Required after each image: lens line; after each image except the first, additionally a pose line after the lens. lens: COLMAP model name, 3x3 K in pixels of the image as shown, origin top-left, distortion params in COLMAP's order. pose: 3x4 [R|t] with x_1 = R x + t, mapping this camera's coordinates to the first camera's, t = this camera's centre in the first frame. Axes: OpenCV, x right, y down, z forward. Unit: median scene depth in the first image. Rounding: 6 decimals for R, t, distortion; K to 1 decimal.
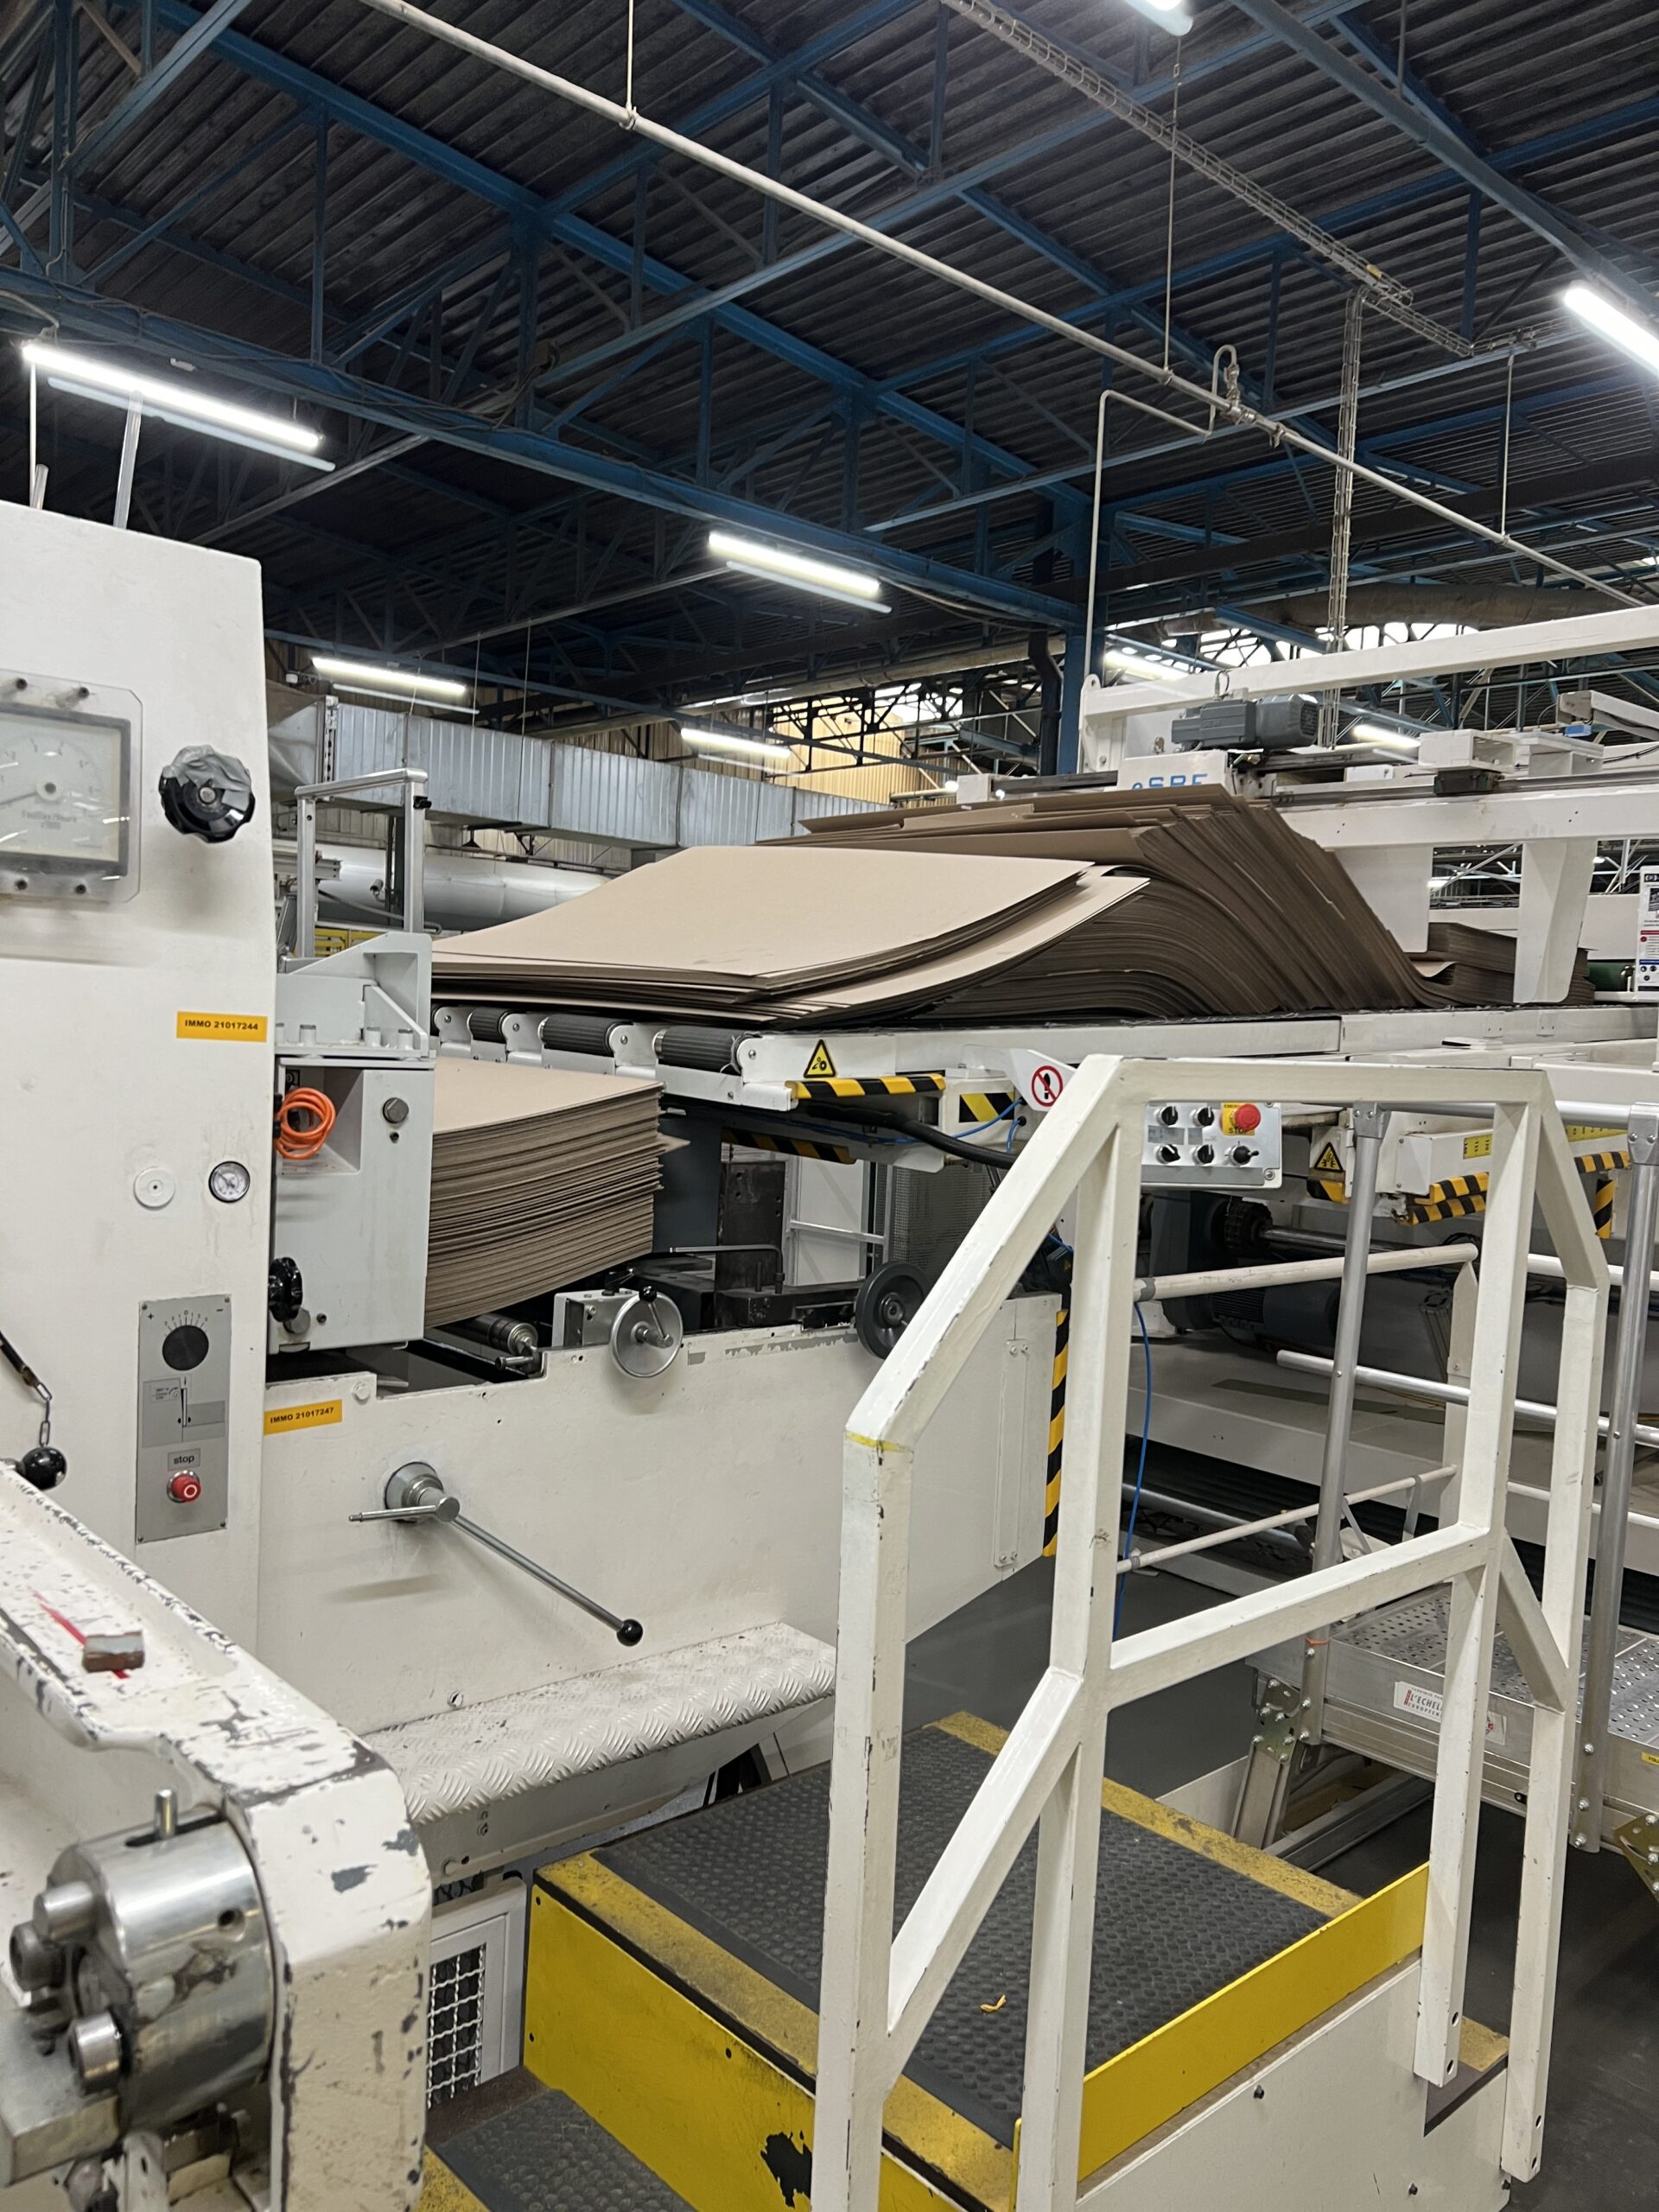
lens RADIAL K [[1649.4, 0, 829.5], [0, 1649.4, 1106.0], [0, 0, 1]] dist [-0.000142, -0.000086]
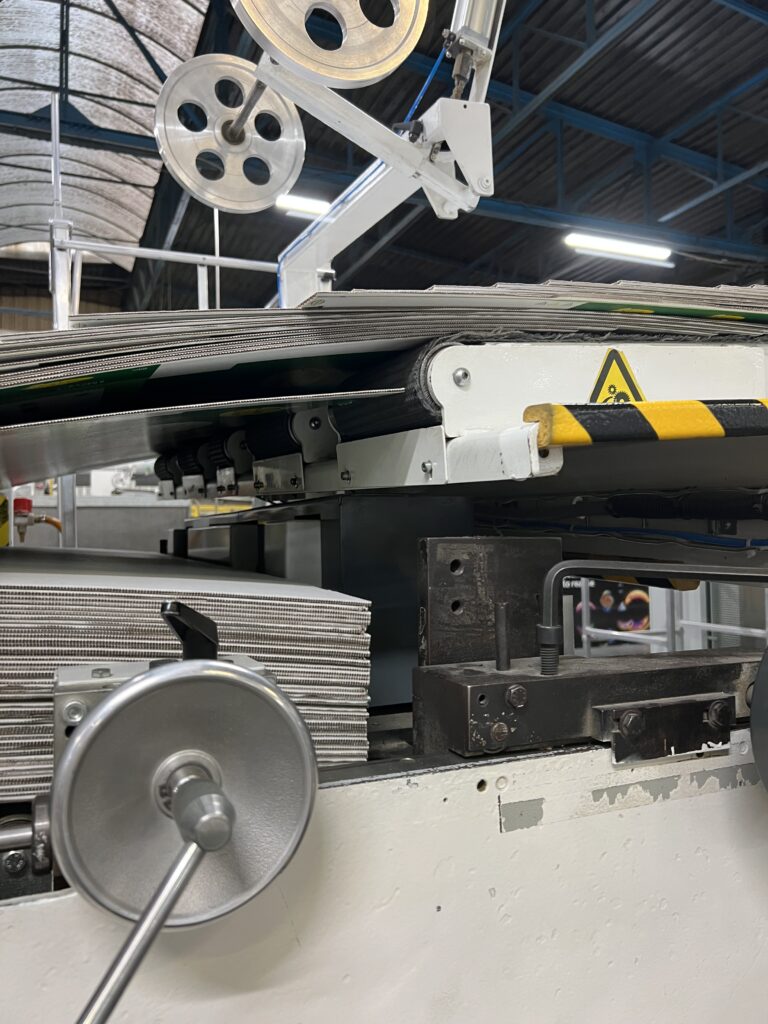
lens RADIAL K [[782.6, 0, 383.8], [0, 782.6, 533.6], [0, 0, 1]] dist [0.002964, 0.002756]
pose [[0.938447, -0.078958, -0.336277, 0.000926], [0.063191, 0.996338, -0.057593, 0.005847], [0.339593, 0.032798, 0.940001, 0.181058]]
